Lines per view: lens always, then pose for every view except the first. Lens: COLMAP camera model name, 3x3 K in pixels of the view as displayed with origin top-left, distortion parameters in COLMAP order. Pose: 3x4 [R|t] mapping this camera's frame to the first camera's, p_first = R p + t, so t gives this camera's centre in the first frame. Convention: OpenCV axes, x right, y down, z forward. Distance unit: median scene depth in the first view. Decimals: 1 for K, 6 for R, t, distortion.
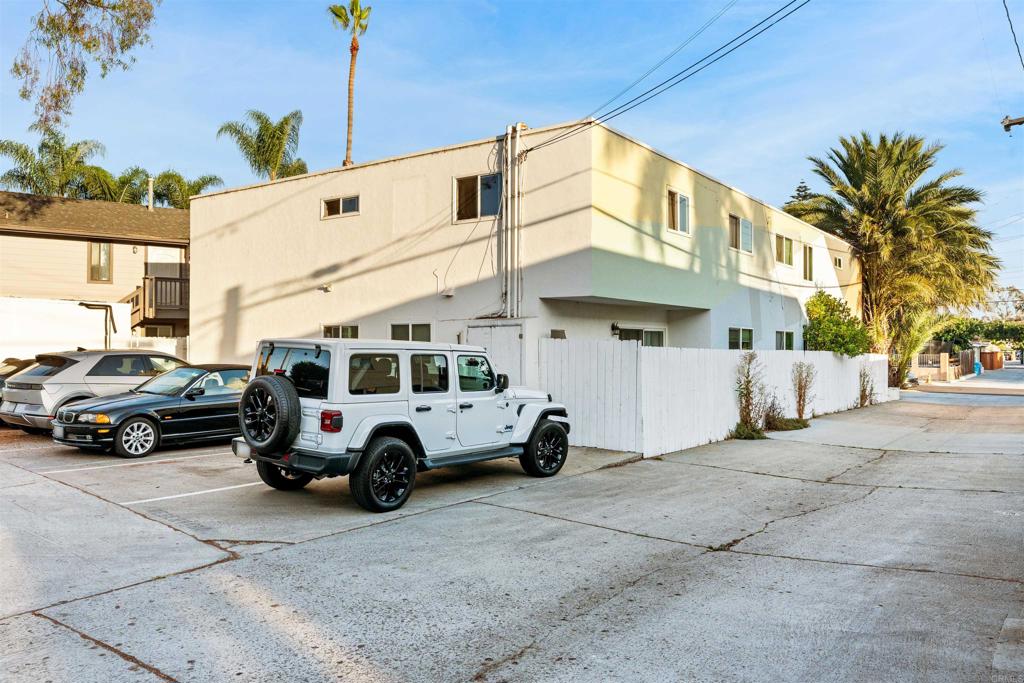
lens RADIAL K [[774.4, 0, 508.4], [0, 774.4, 341.2], [0, 0, 1]] dist [0.009856, 0.000108]
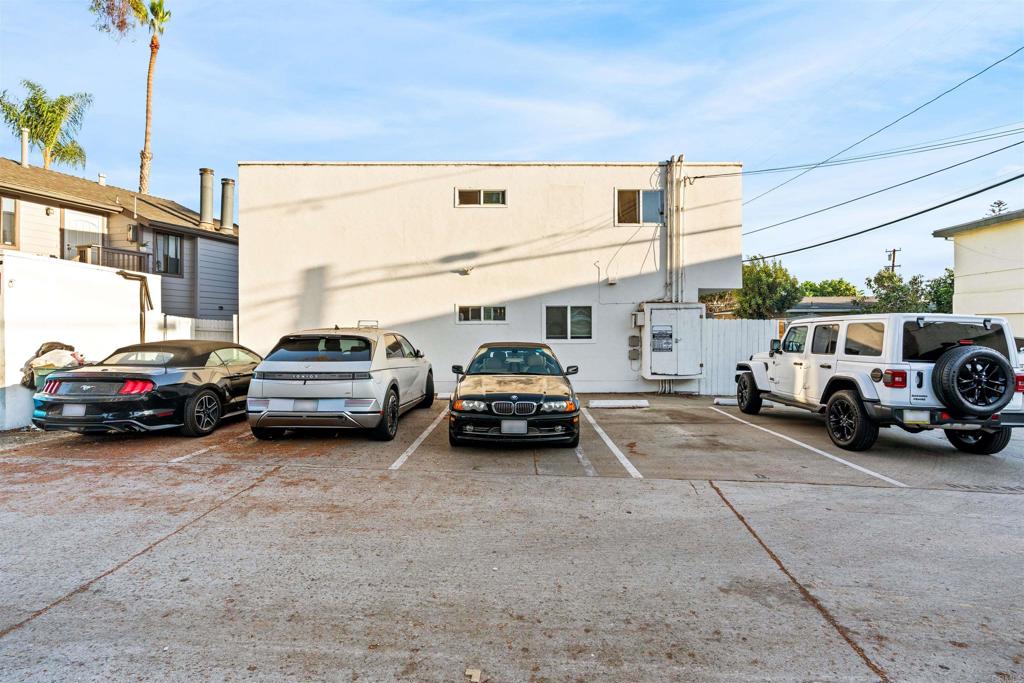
lens RADIAL K [[505.0, 0, 512.0], [0, 505.0, 341.5], [0, 0, 1]] dist [0.011095, -0.000234]
pose [[0.786424, -0.014594, 0.617514, -0.712901], [0.005389, 0.999845, 0.016766, 0.017014], [-0.617663, -0.009858, 0.786381, 0.479825]]
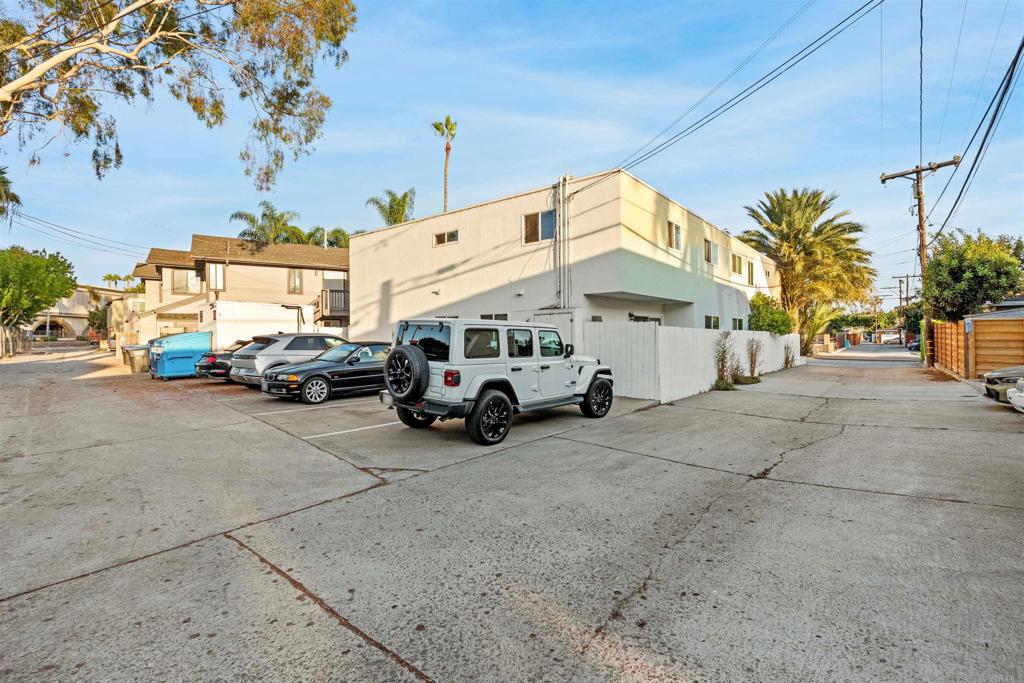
lens RADIAL K [[467.8, 0, 509.0], [0, 467.8, 333.3], [0, 0, 1]] dist [0.001106, 0.001796]
pose [[0.997885, -0.010975, -0.064068, -0.041868], [0.011168, 0.999934, 0.002663, 0.013331], [0.064035, -0.003373, 0.997942, 0.106650]]
